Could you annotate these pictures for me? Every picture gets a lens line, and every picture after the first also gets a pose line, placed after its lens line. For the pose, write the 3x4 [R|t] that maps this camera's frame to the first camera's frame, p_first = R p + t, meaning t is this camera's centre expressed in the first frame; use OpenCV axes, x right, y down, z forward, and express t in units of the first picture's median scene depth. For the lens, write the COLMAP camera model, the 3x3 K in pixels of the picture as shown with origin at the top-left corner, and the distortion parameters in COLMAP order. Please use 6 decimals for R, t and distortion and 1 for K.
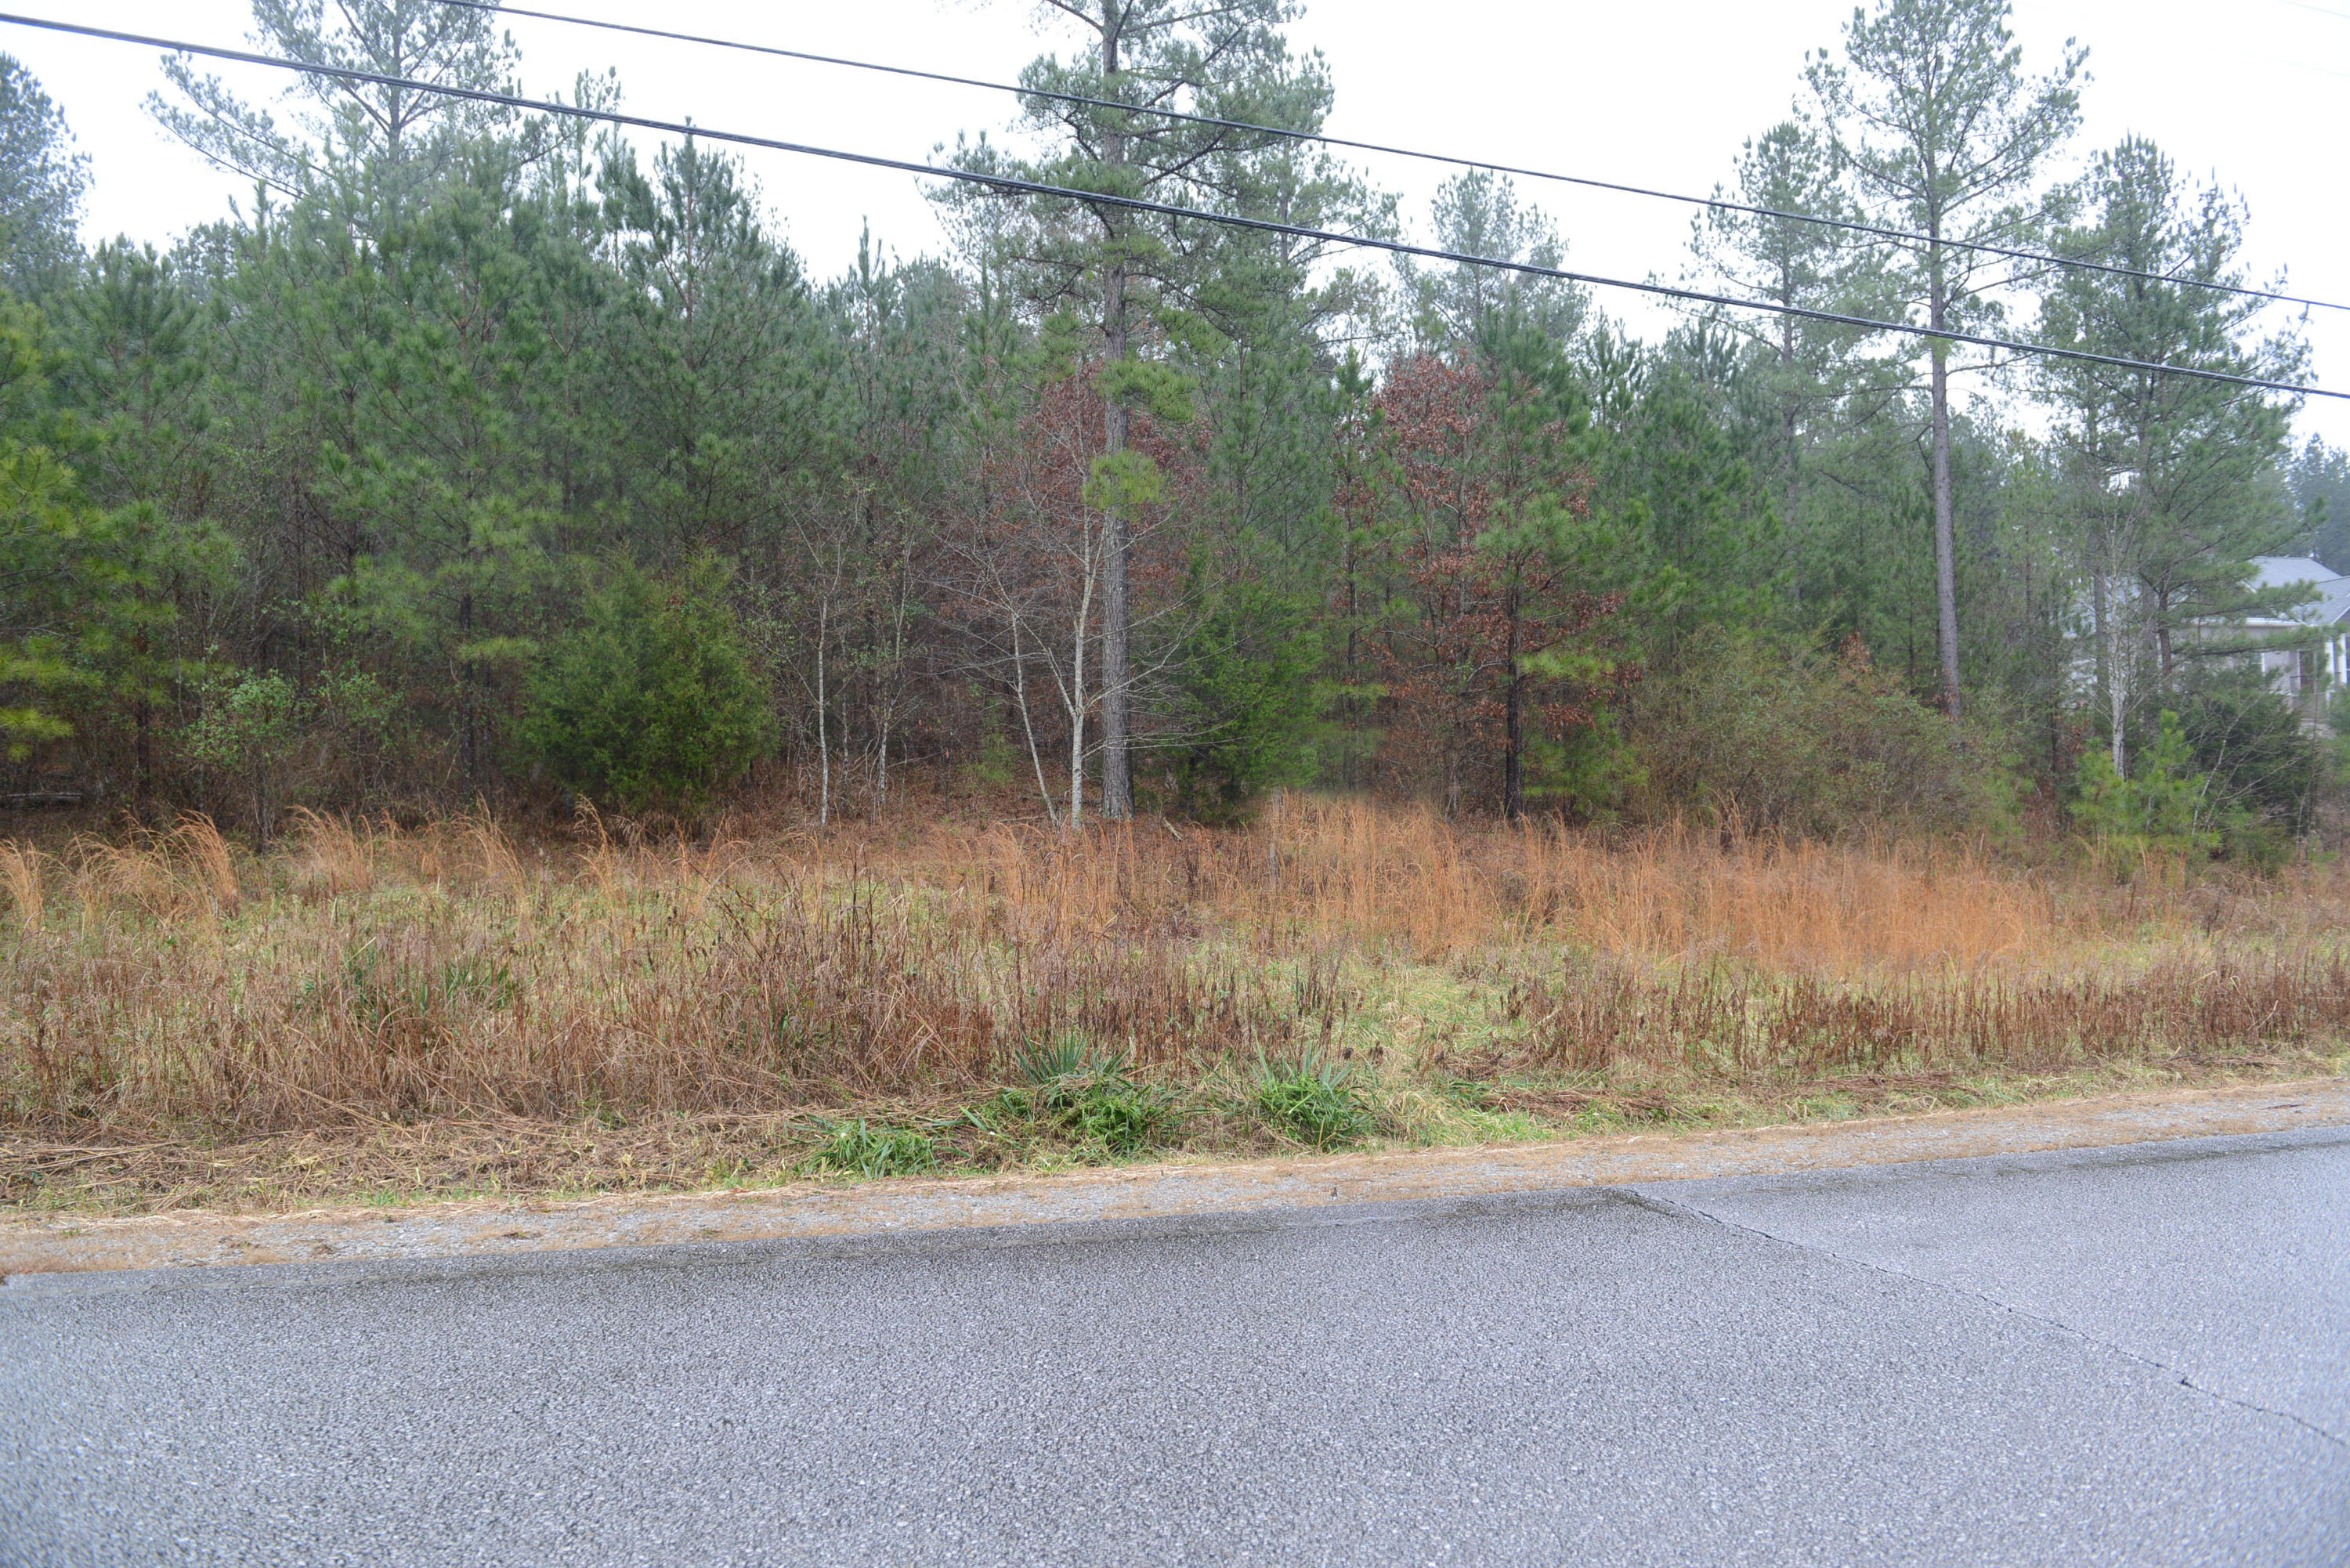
lens RADIAL K [[1644.9, 0, 1175.0], [0, 1644.9, 784.0], [0, 0, 1]] dist [-0.028190, 0.001100]
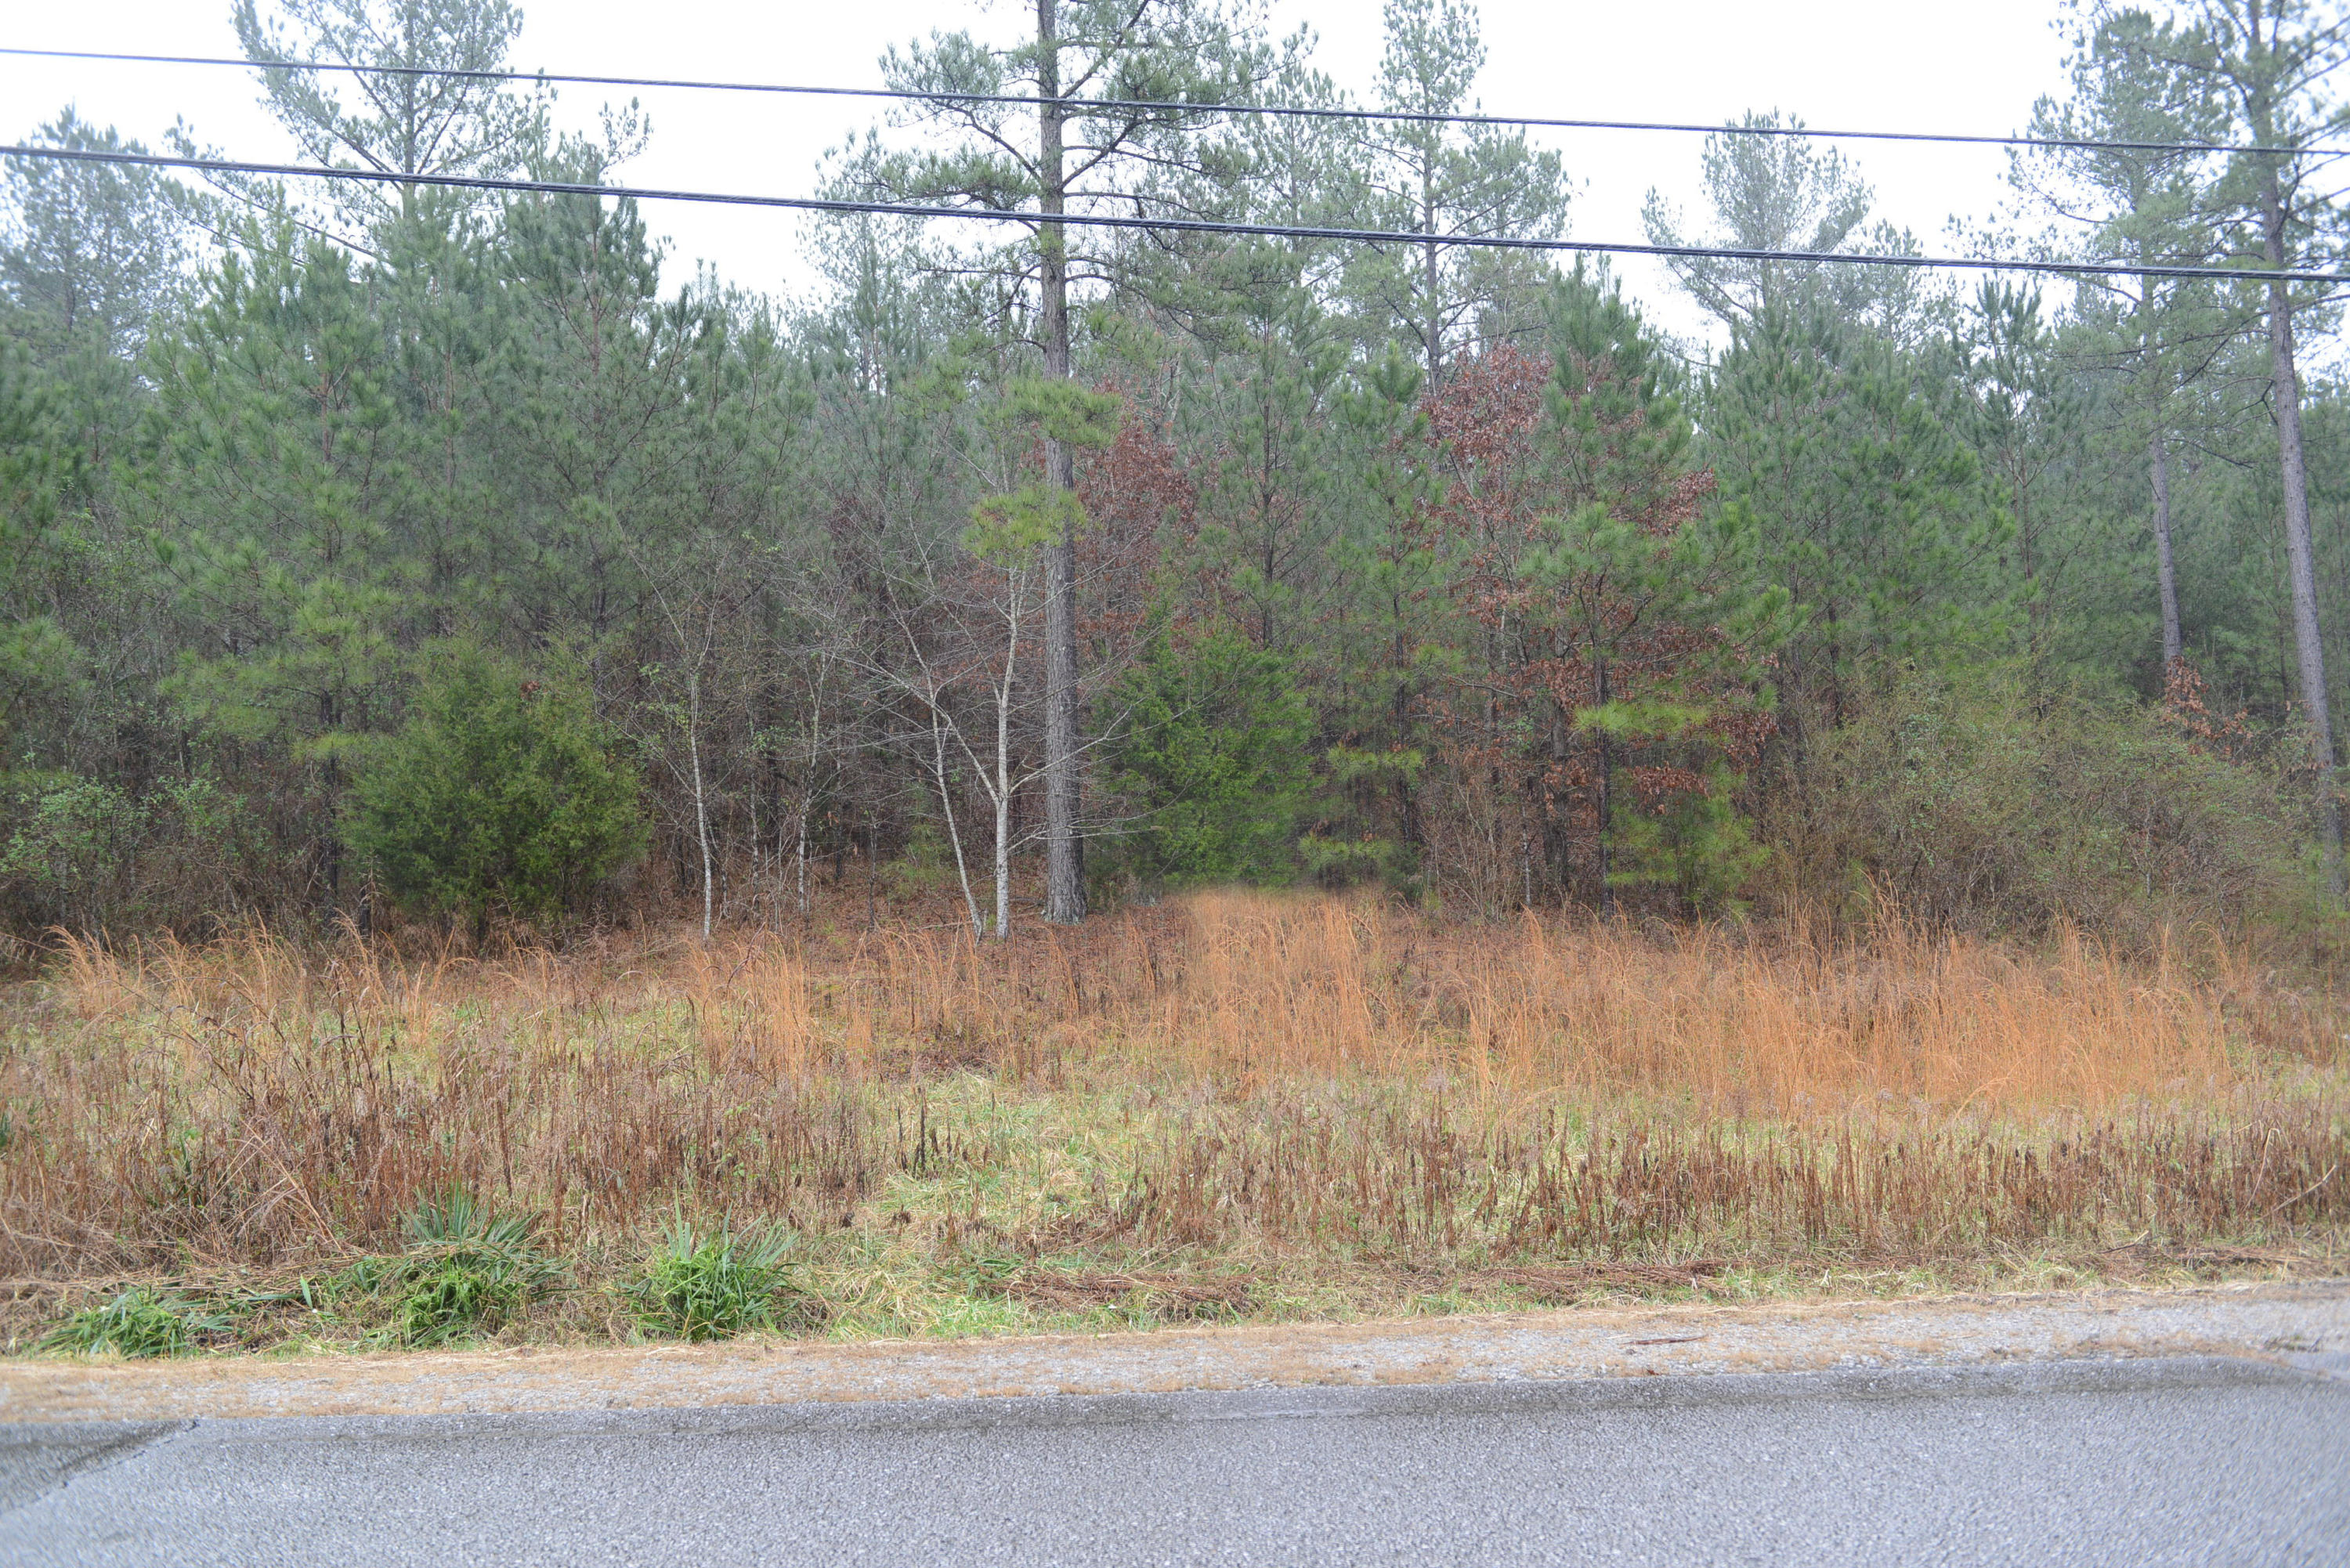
lens RADIAL K [[1902.8, 0, 1175.0], [0, 1902.8, 784.0], [0, 0, 1]] dist [0.054370, -0.077747]
pose [[0.977345, -0.031027, -0.209365, 0.230900], [0.020815, 0.998492, -0.050803, 0.001412], [0.210625, 0.045294, 0.976517, 0.058120]]
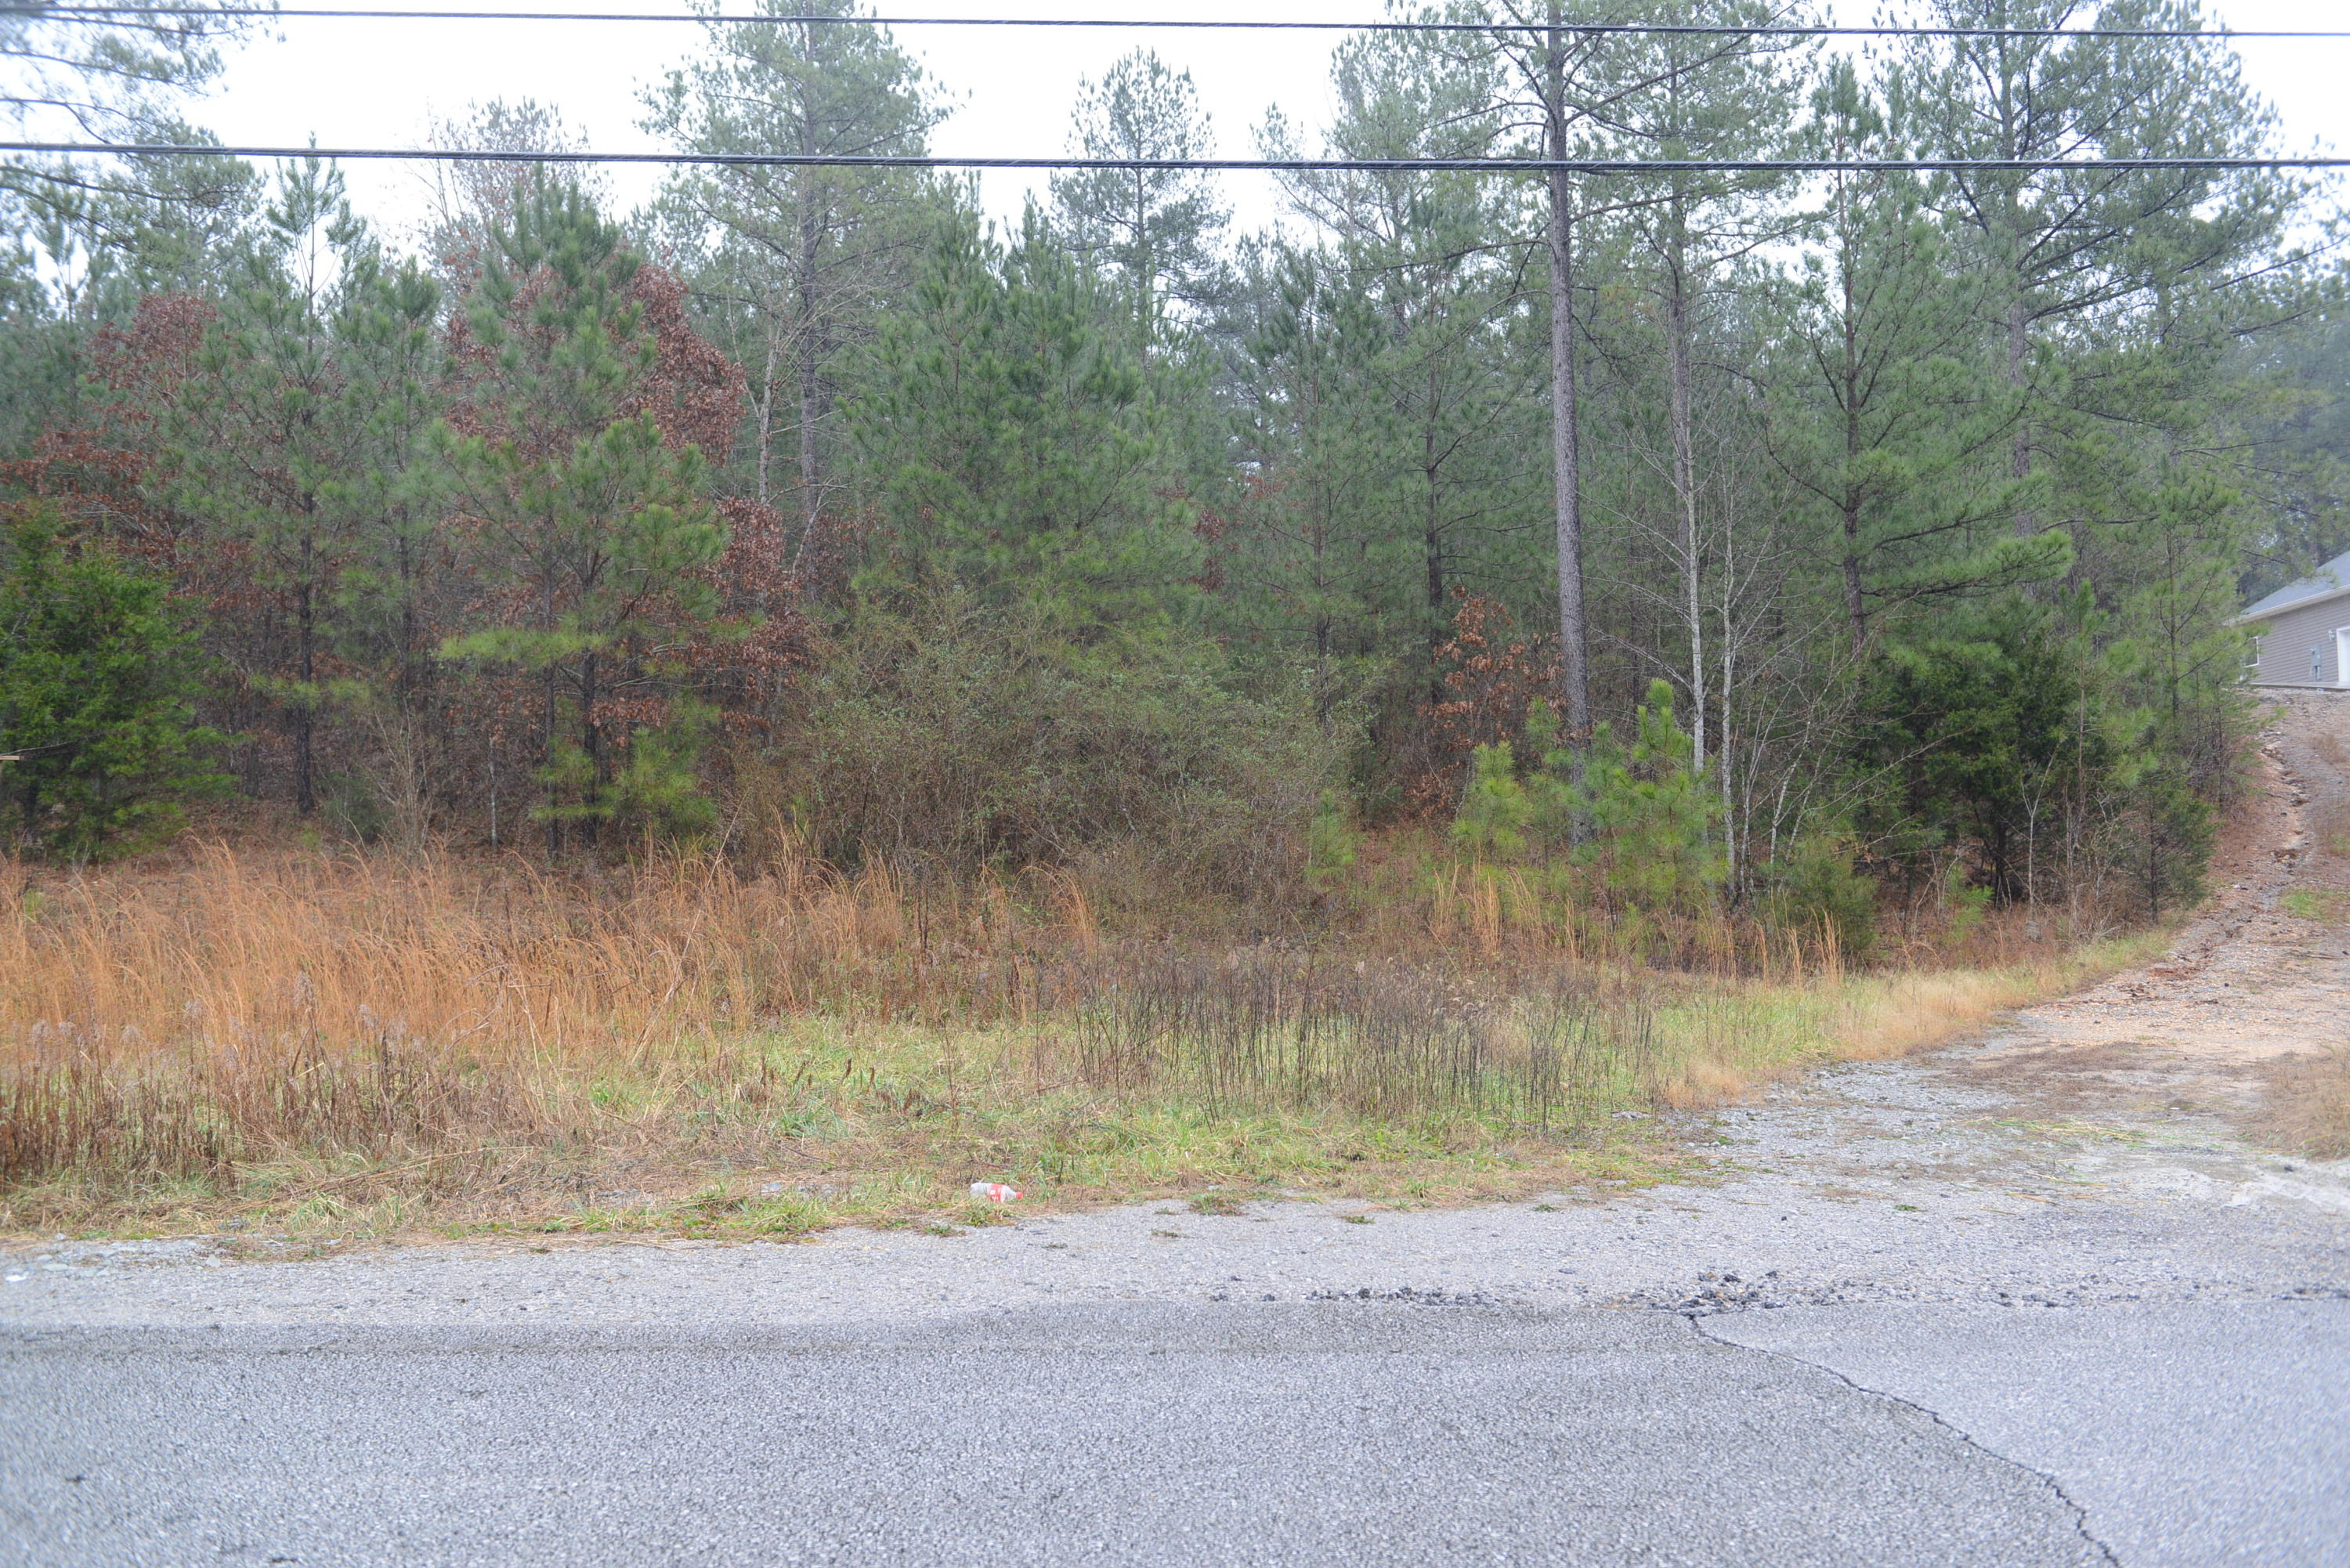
lens RADIAL K [[1856.4, 0, 1179.5], [0, 1856.4, 814.3], [0, 0, 1]] dist [0.050597, -0.068284]
pose [[0.962794, -0.011948, -0.269971, 0.836076], [0.012627, 0.999920, 0.000778, 0.009998], [0.269940, -0.004158, 0.962868, 0.262287]]
